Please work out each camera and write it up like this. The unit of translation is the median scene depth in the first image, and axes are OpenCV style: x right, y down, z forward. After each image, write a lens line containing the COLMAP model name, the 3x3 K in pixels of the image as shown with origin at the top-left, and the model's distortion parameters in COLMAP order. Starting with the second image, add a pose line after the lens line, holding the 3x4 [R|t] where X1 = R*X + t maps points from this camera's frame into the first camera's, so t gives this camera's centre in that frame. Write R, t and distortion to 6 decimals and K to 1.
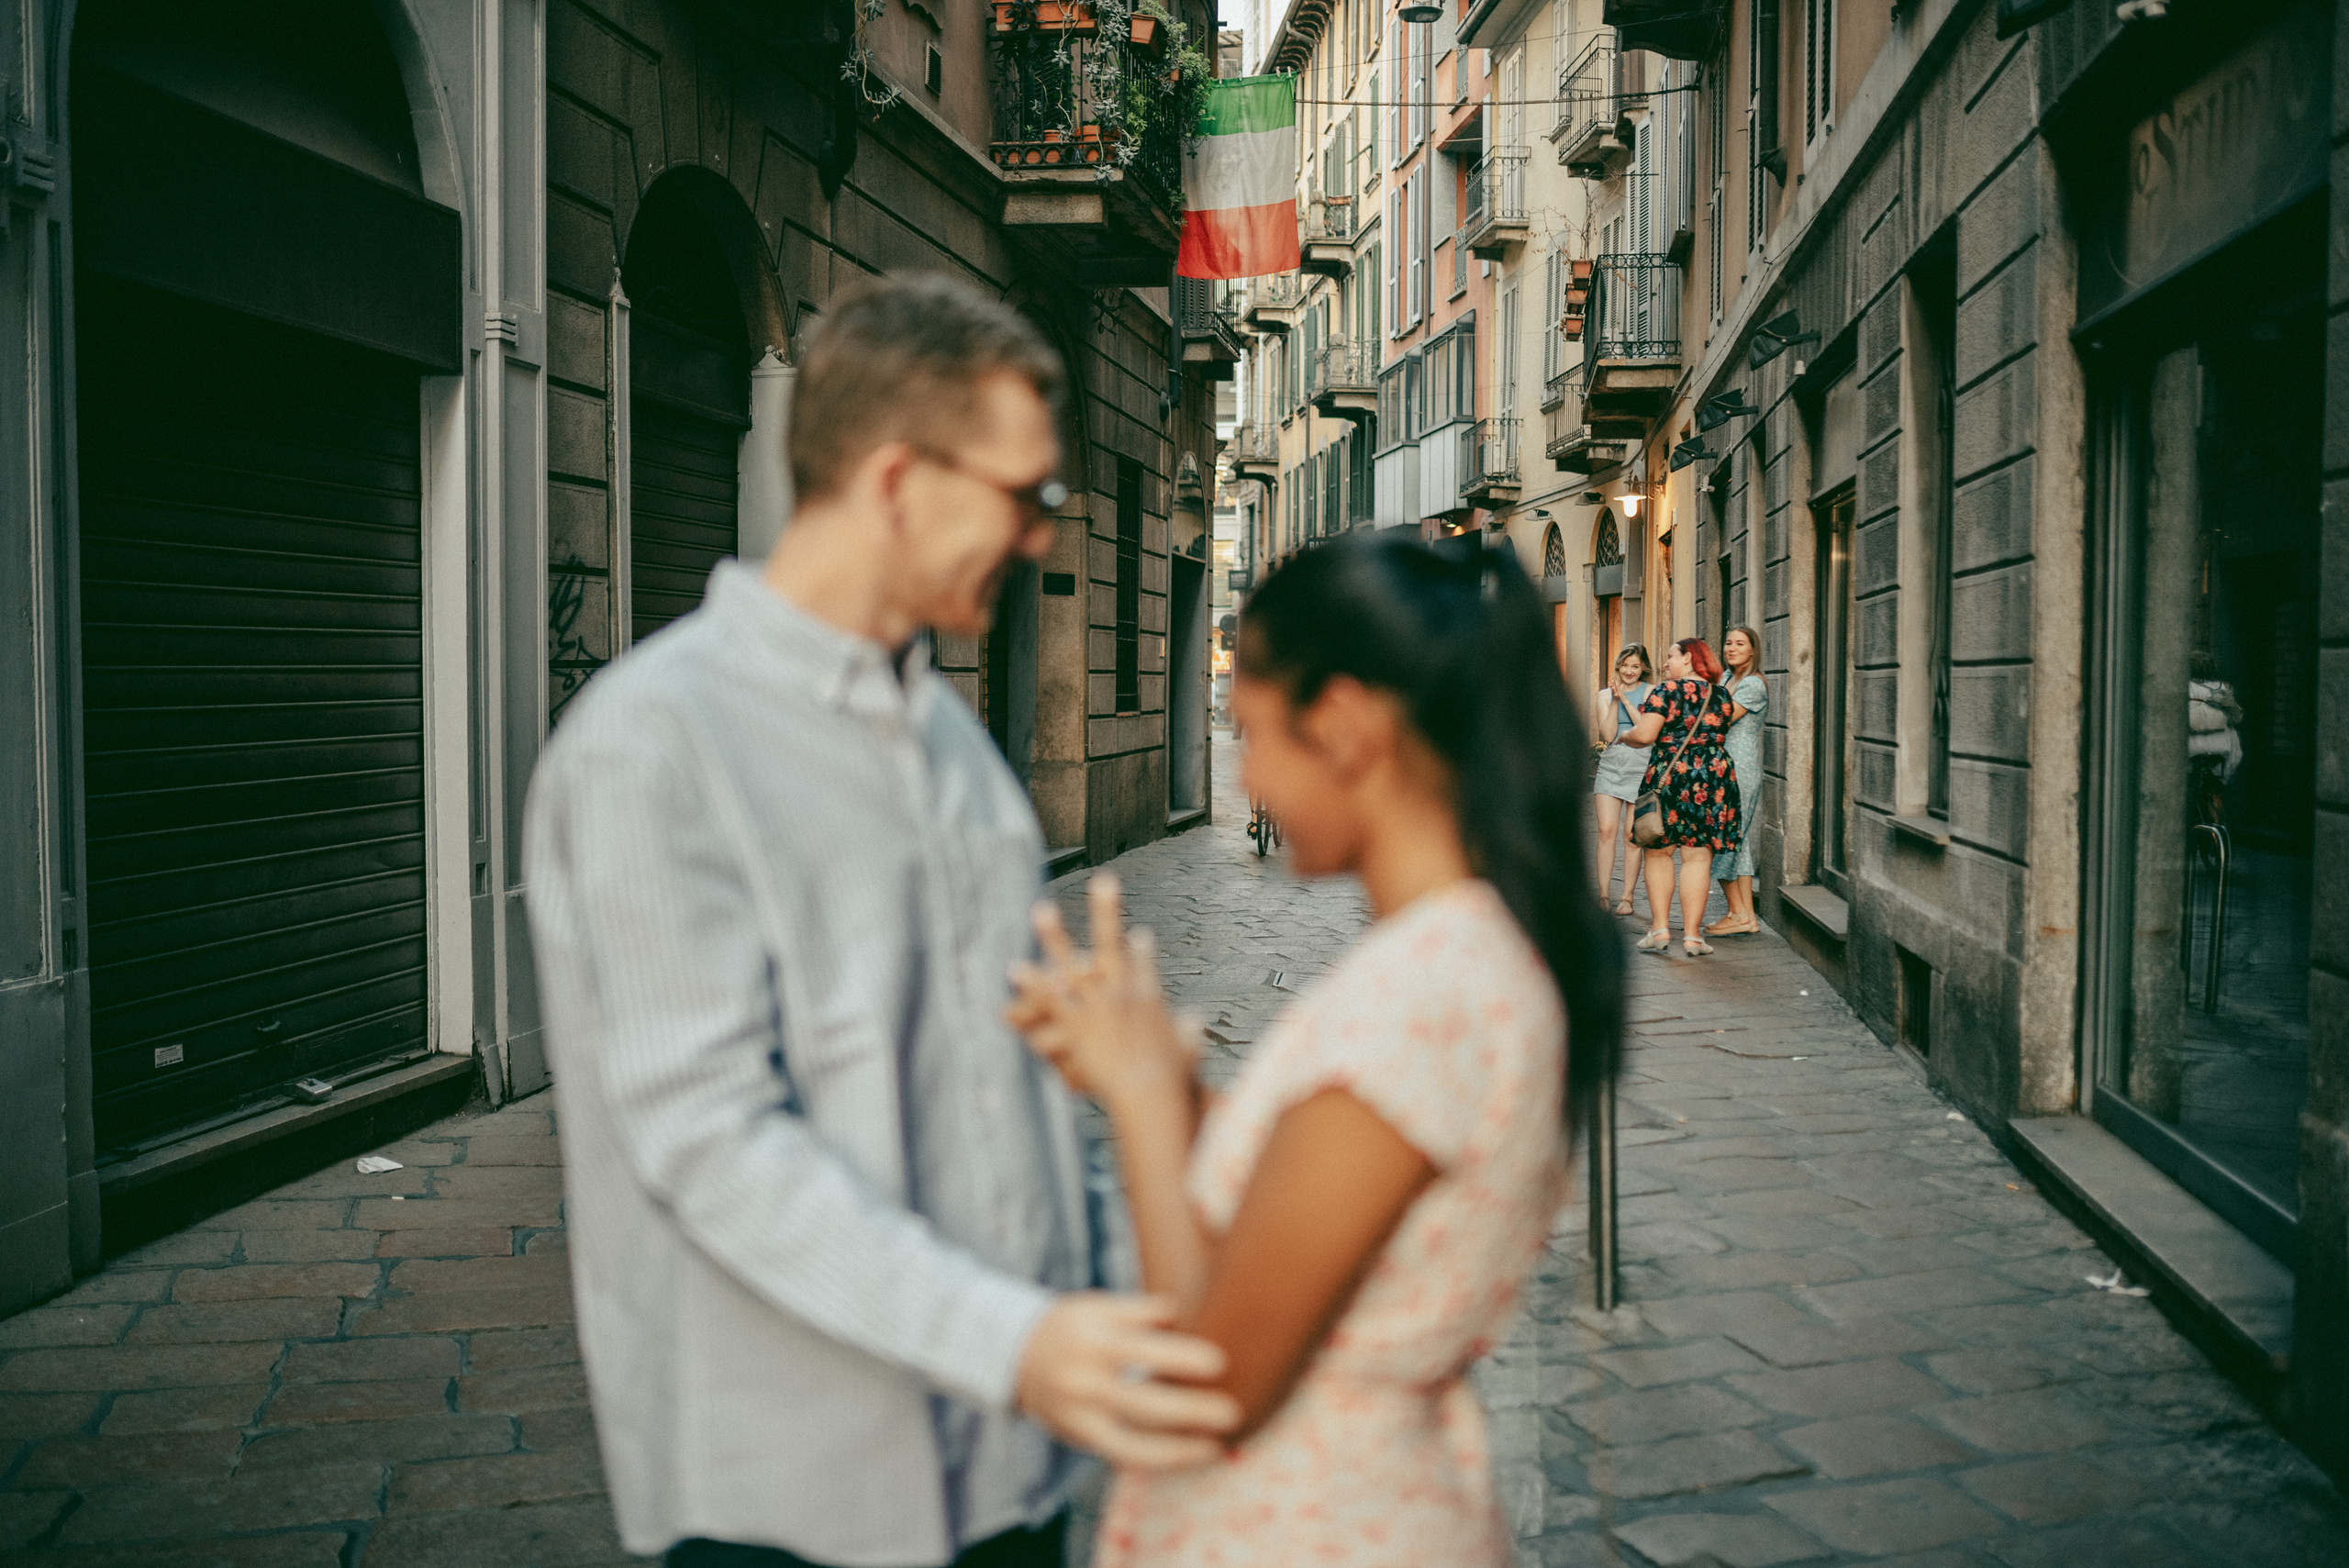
lens RADIAL K [[2250.0, 0, 1174.5], [0, 2250.0, 784.0], [0, 0, 1]] dist [-0.039424, 0.011489]
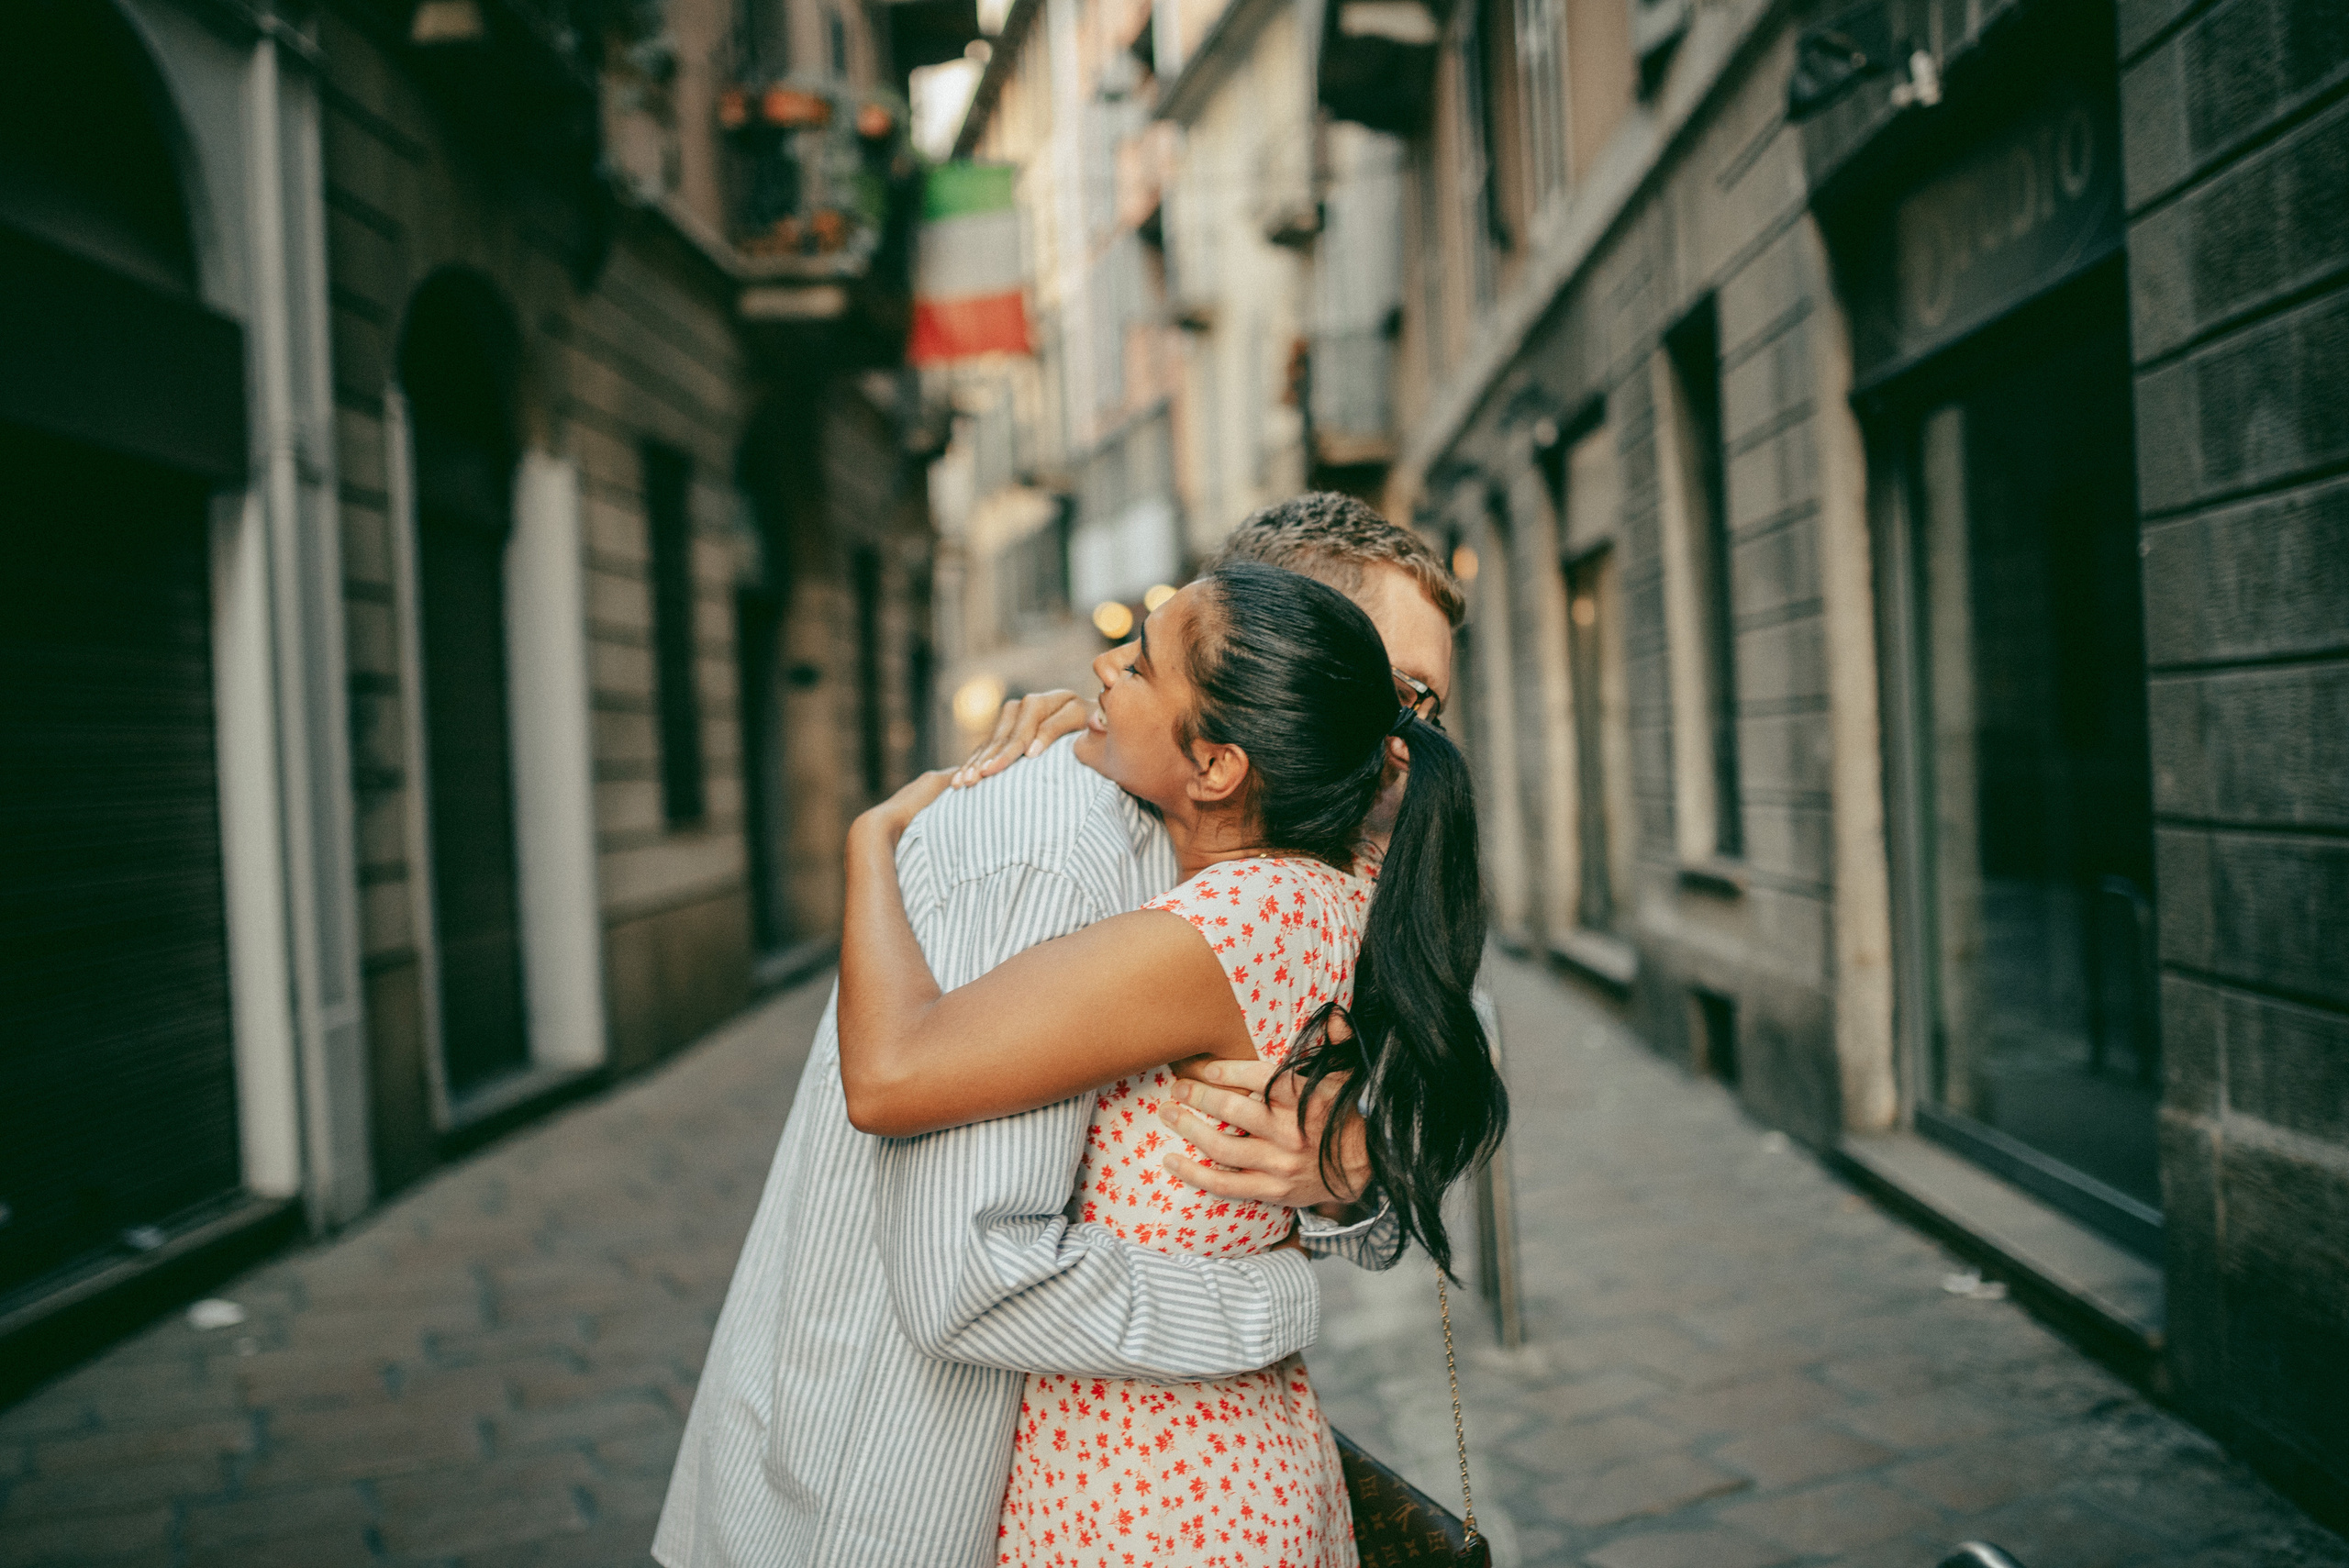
lens RADIAL K [[2270.7, 0, 1174.5], [0, 2270.7, 784.0], [0, 0, 1]] dist [-0.038976, -0.005352]
pose [[0.989311, -0.054444, 0.135279, -0.028735], [0.059227, 0.997745, -0.031579, -0.000646], [-0.133255, 0.039254, 0.990304, -0.006463]]
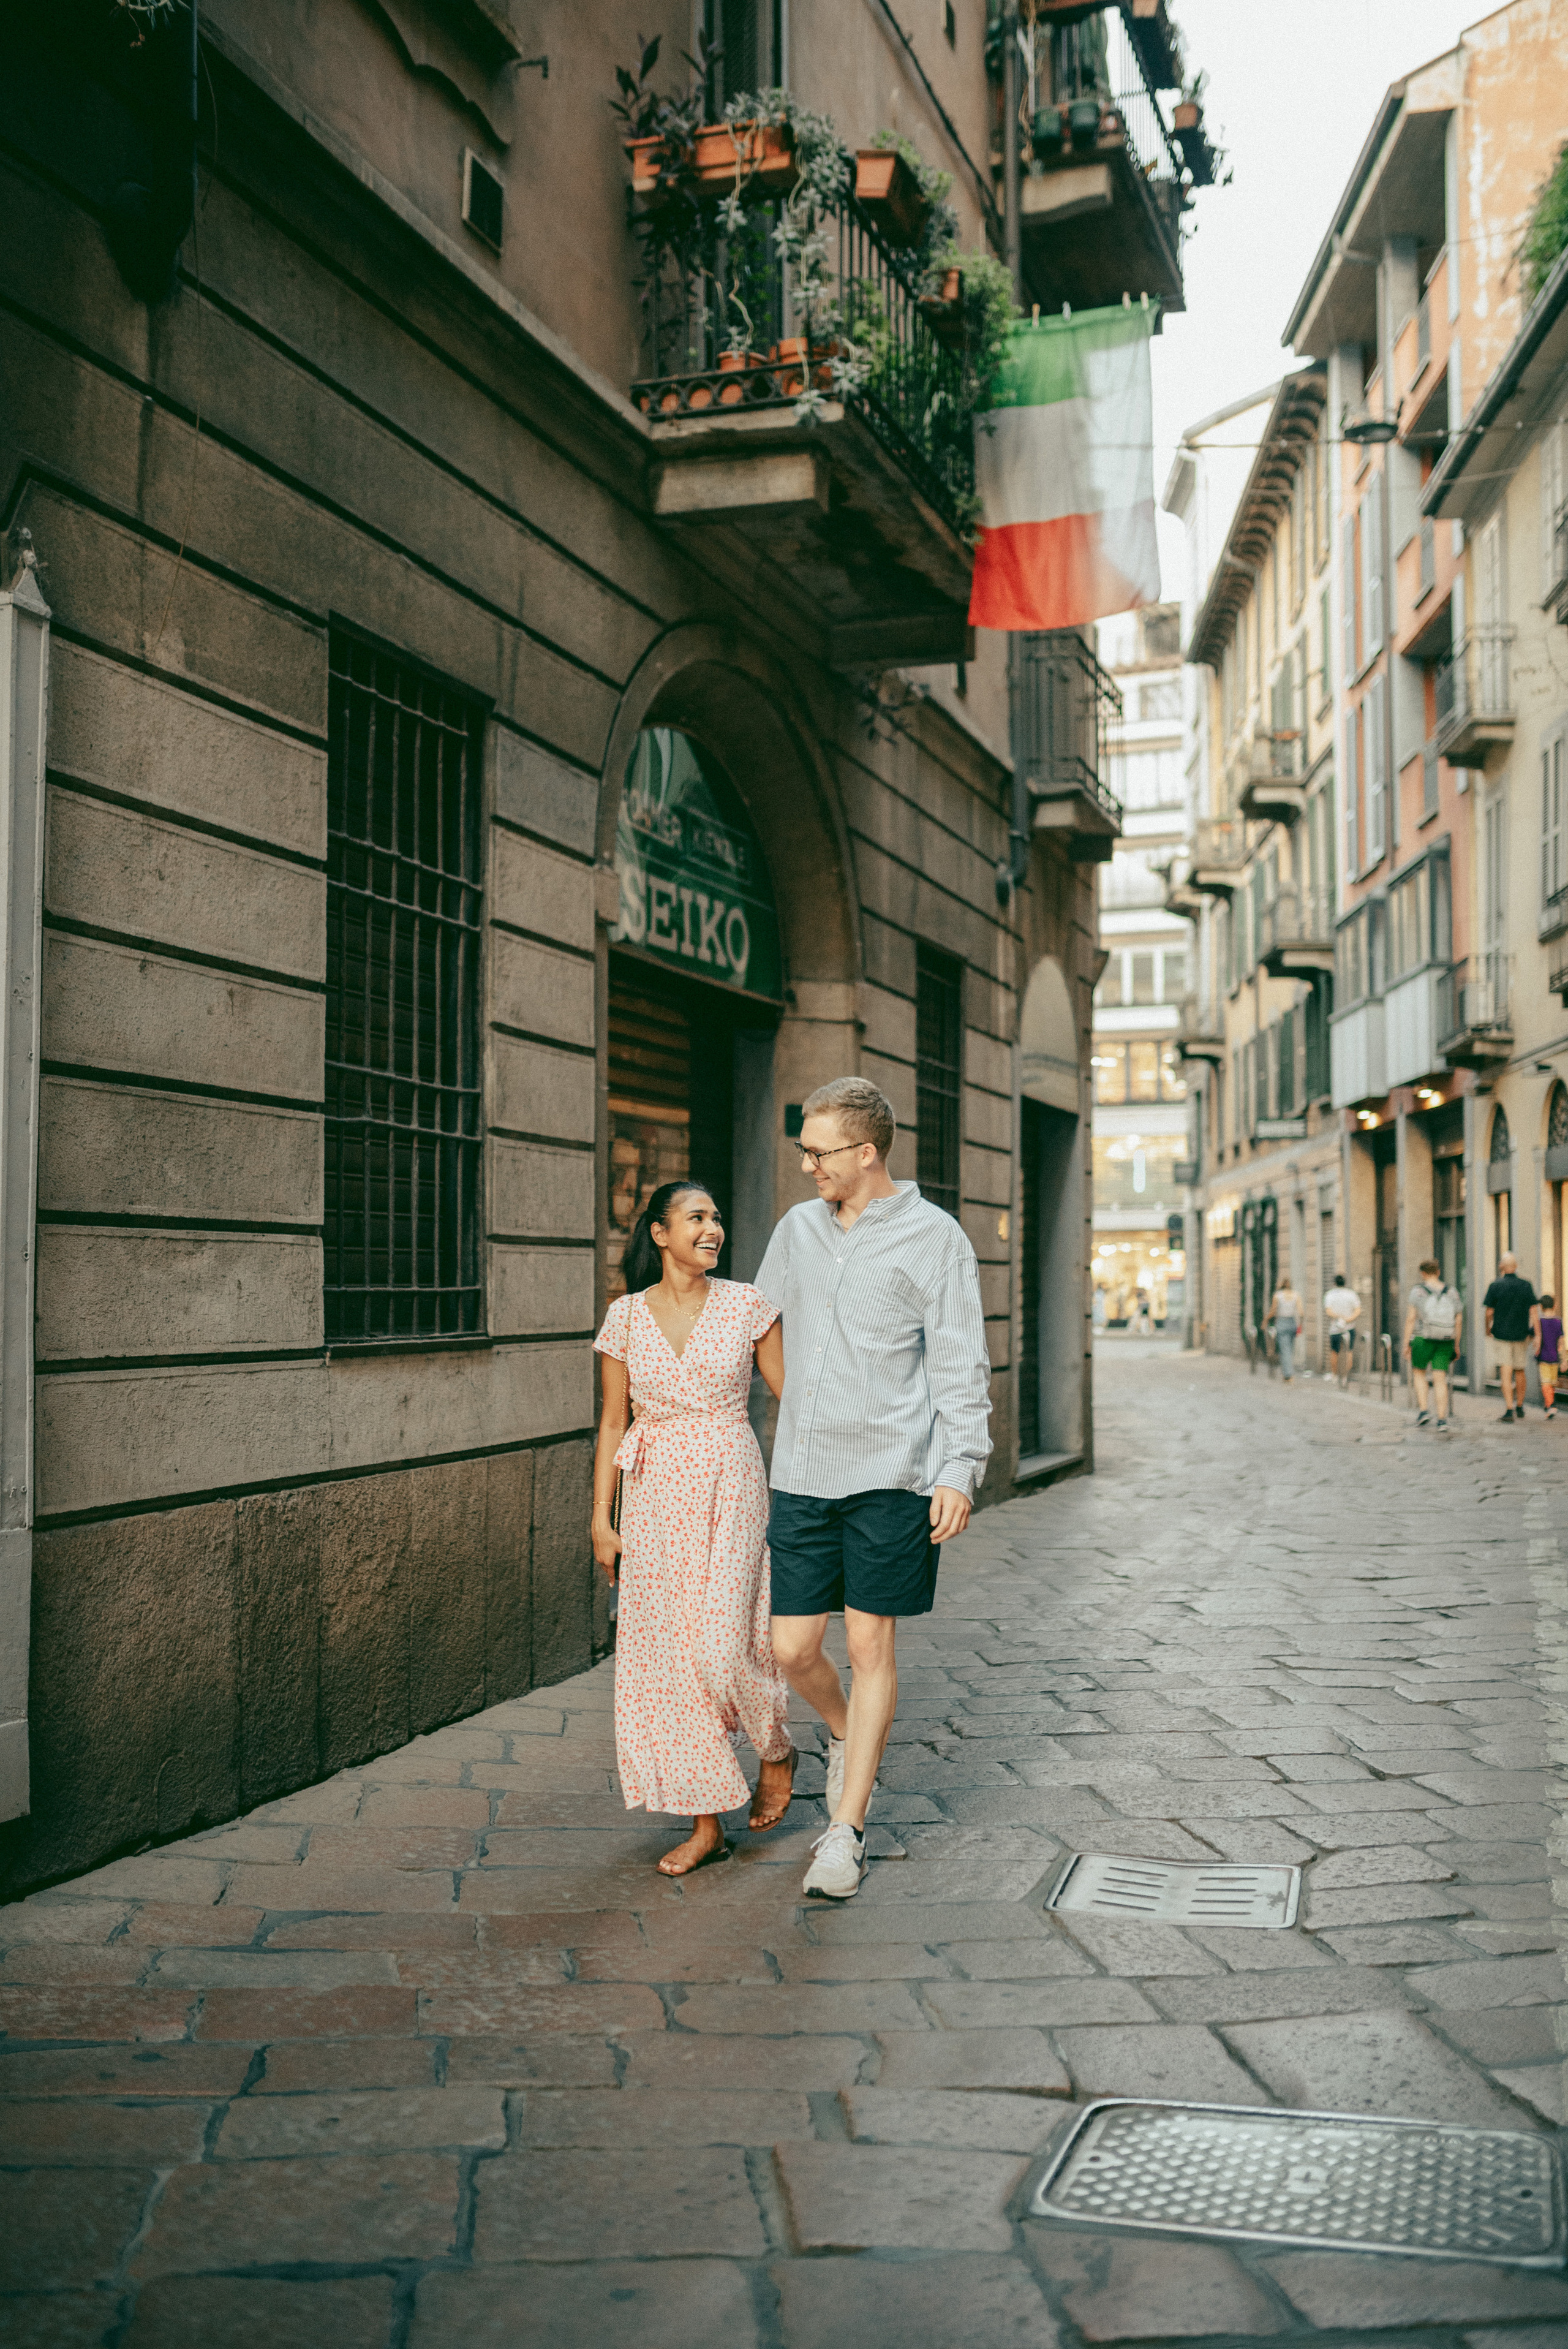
lens RADIAL K [[2249.8, 0, 784.0], [0, 2249.8, 1174.5], [0, 0, 1]] dist [-0.039424, 0.011489]
pose [[0.987607, -0.008358, -0.156722, 0.043681], [-0.006793, 0.995369, -0.095889, -0.010669], [0.156797, 0.095766, 0.982977, 0.357326]]
